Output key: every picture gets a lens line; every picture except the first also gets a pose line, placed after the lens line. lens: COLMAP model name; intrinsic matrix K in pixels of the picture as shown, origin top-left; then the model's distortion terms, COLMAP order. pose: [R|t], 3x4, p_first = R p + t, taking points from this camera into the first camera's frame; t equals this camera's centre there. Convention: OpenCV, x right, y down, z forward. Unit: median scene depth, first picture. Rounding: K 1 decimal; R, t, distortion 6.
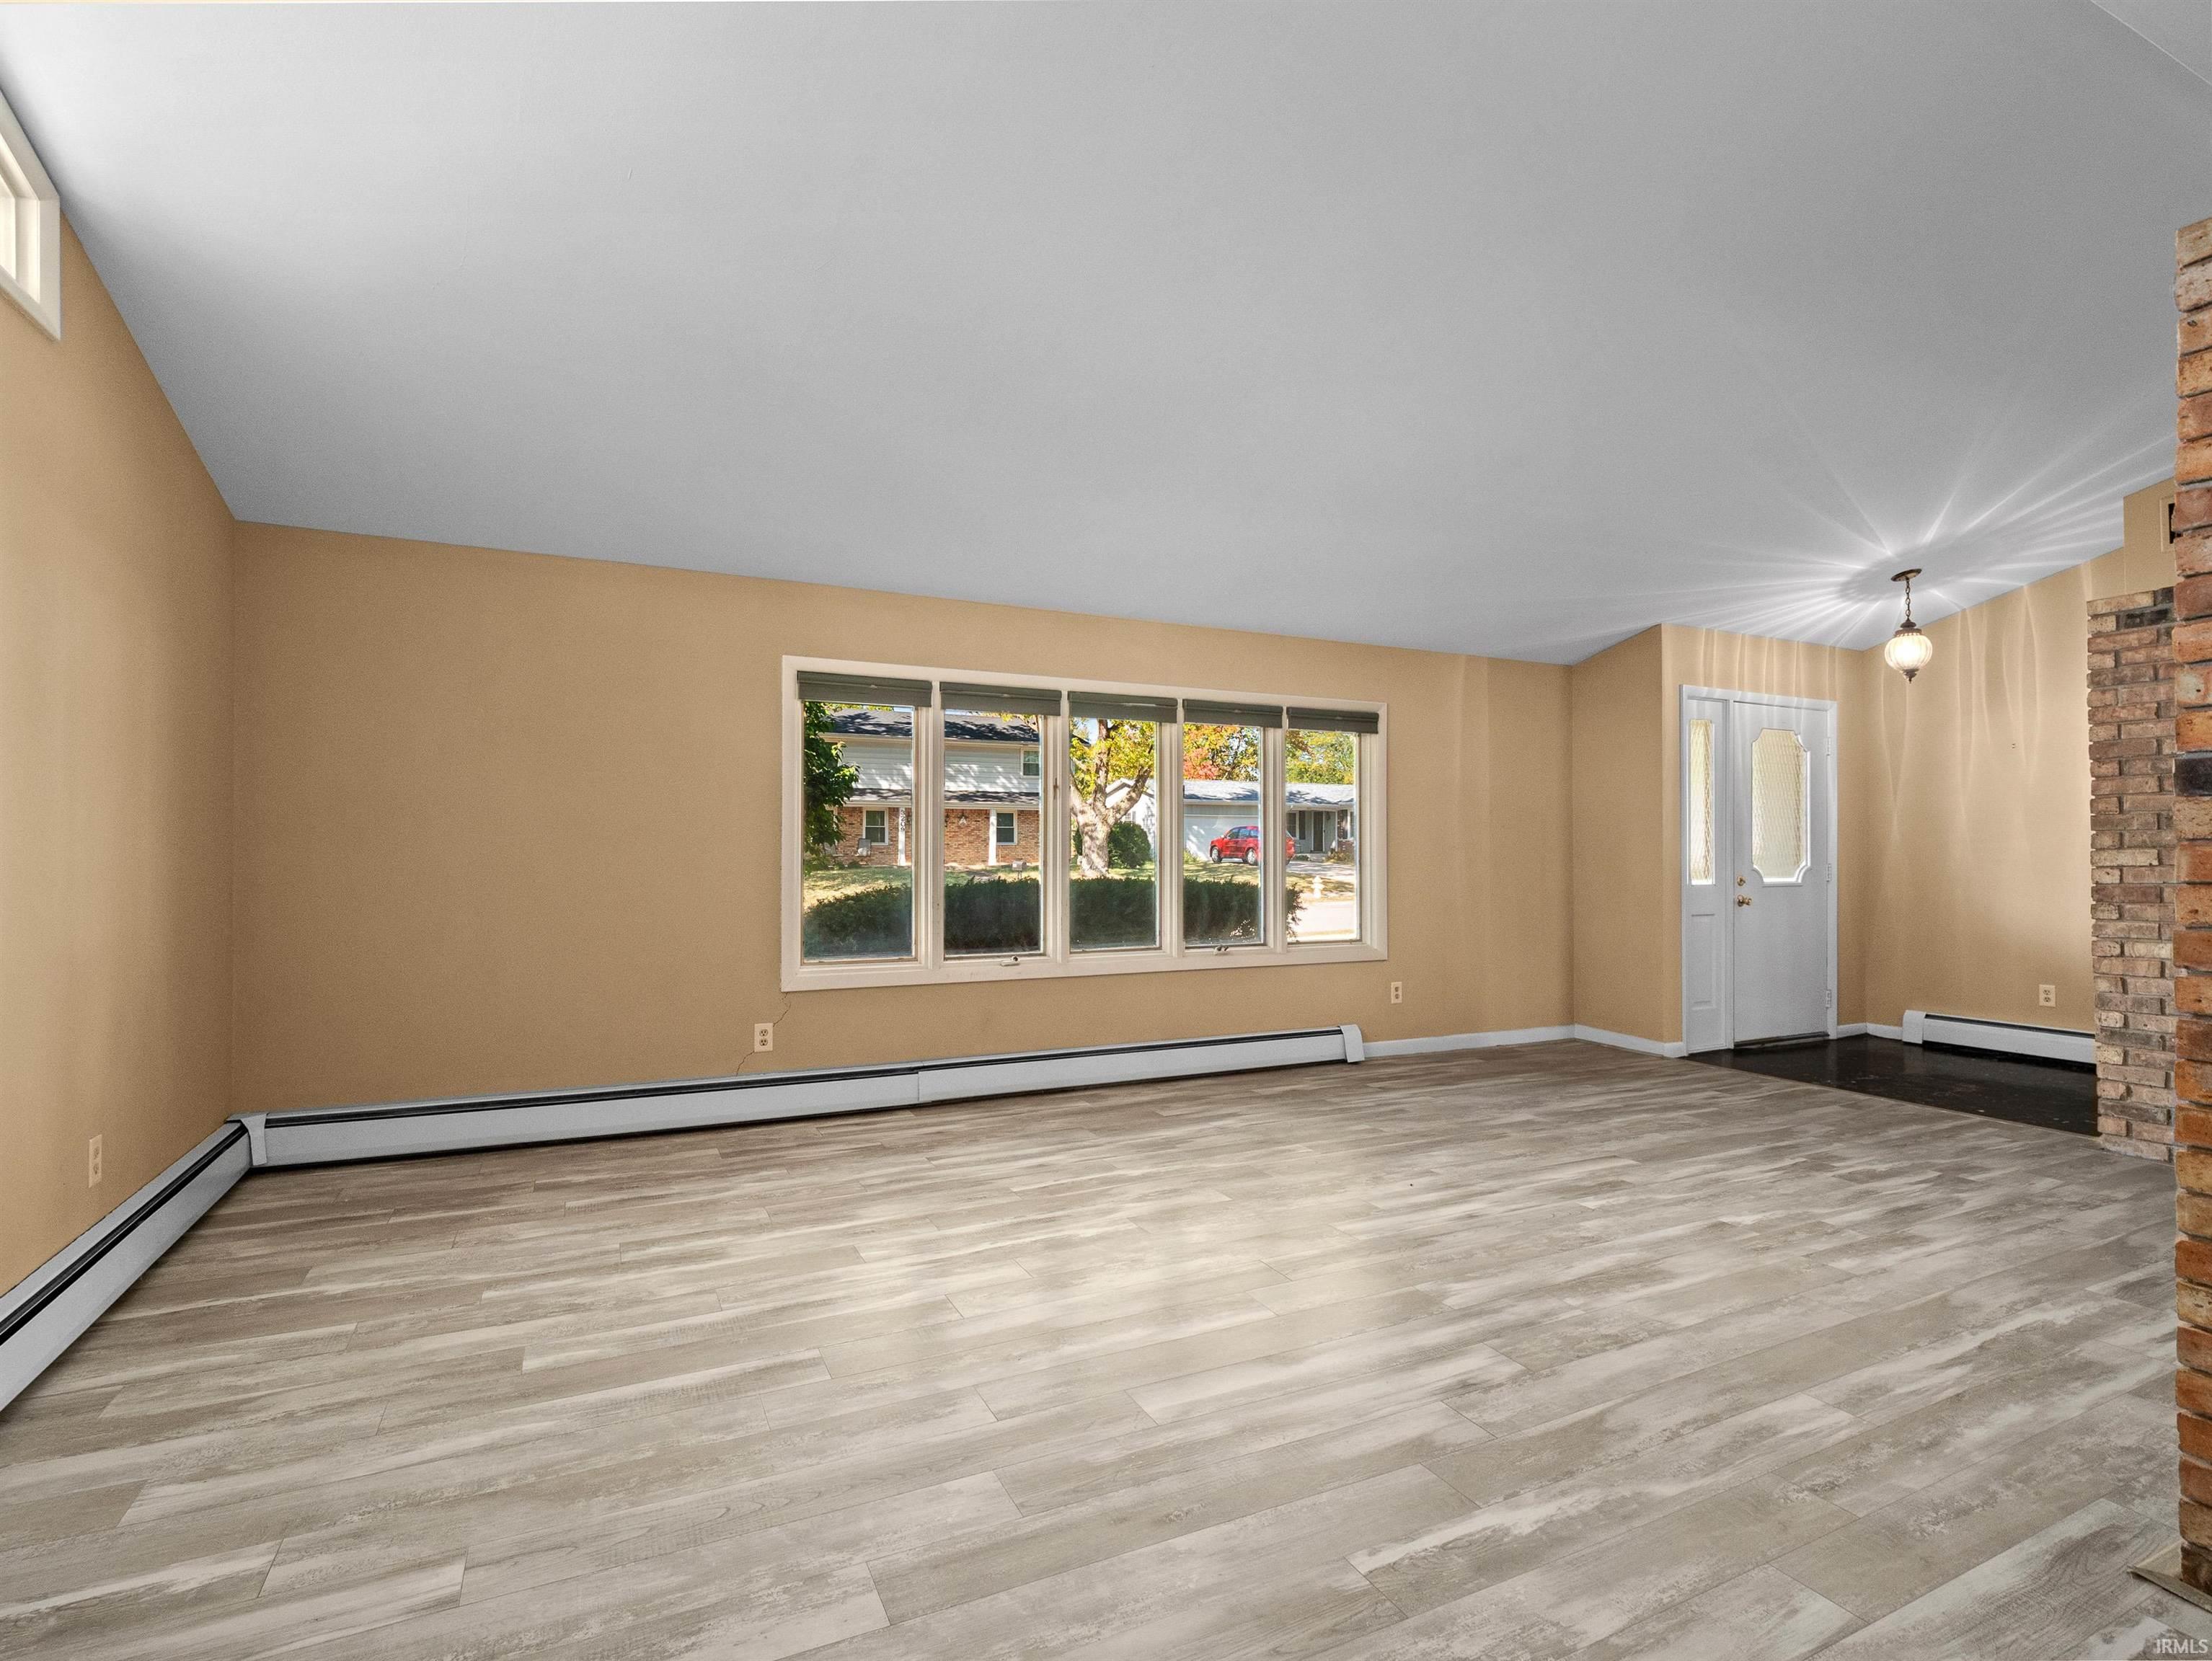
lens RADIAL K [[1082.2, 0, 1109.9], [0, 1082.2, 837.7], [0, 0, 1]] dist [-0.000569, 0.000832]
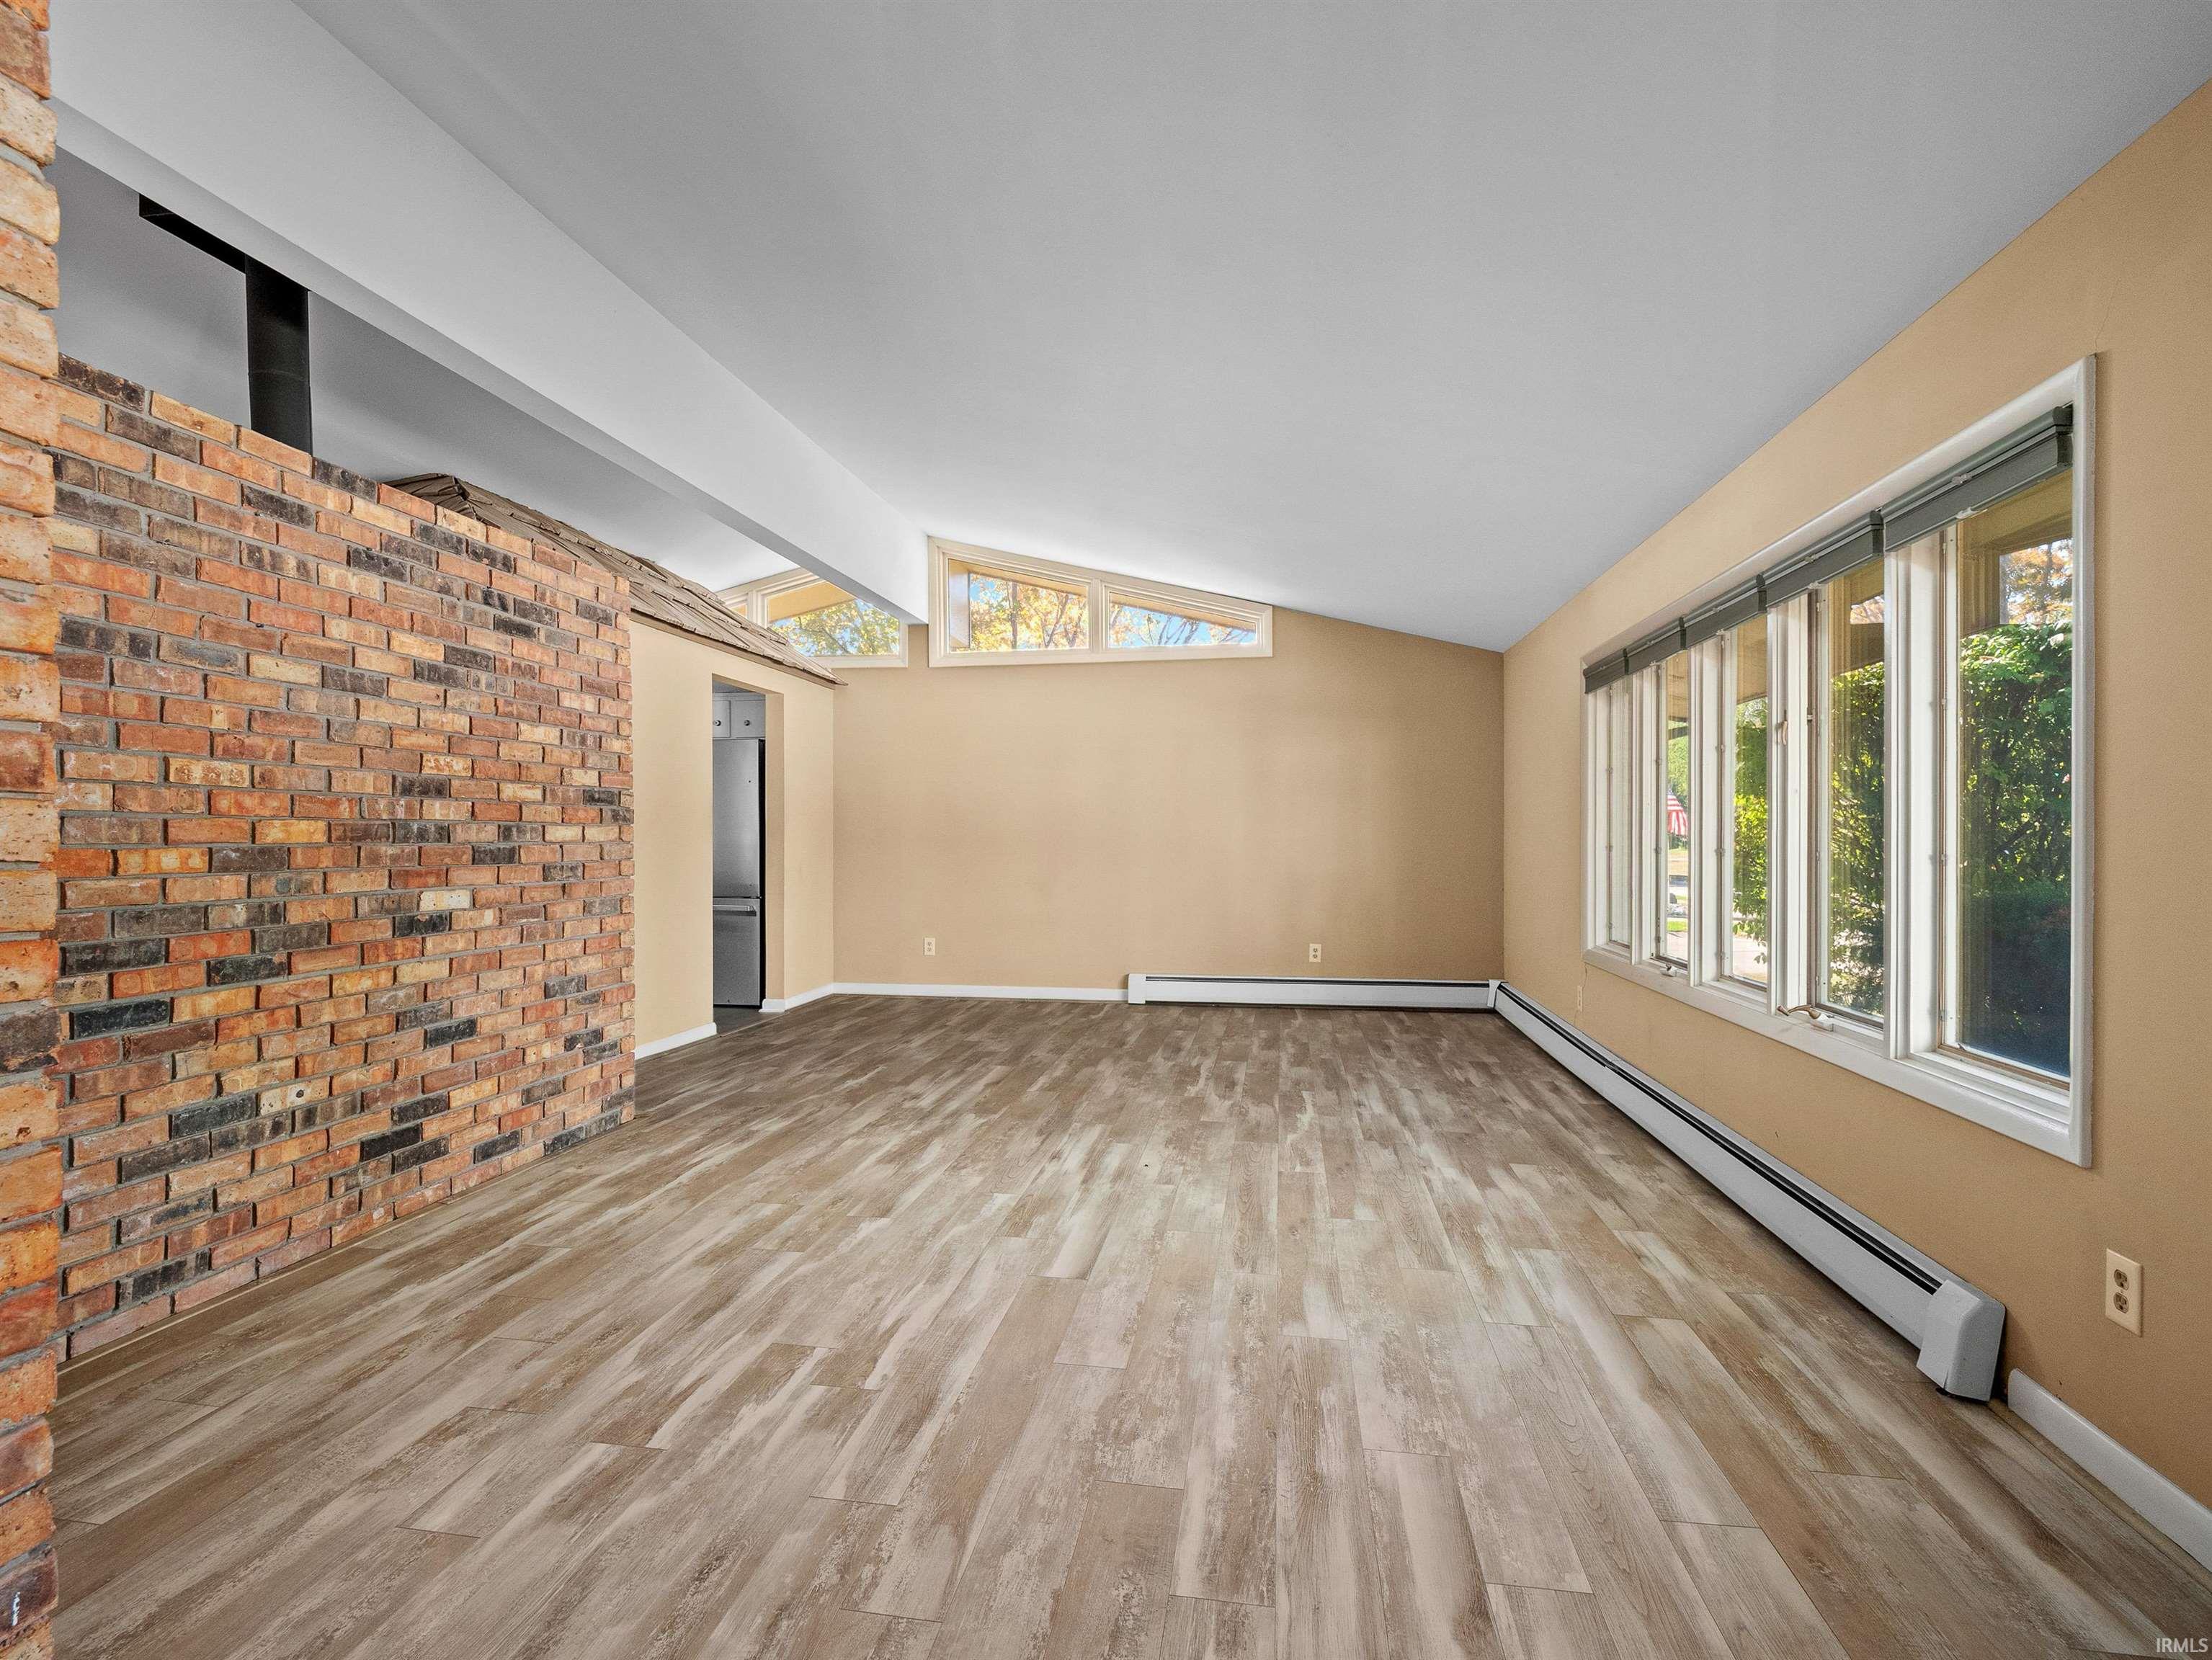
lens RADIAL K [[1082.3, 0, 1108.1], [0, 1082.3, 838.9], [0, 0, 1]] dist [-0.000569, 0.000832]
pose [[-0.574000, -0.005639, -0.818836, 1.198934], [0.001644, 0.999966, -0.008038, 0.030657], [0.818854, -0.005960, -0.573971, 1.660164]]
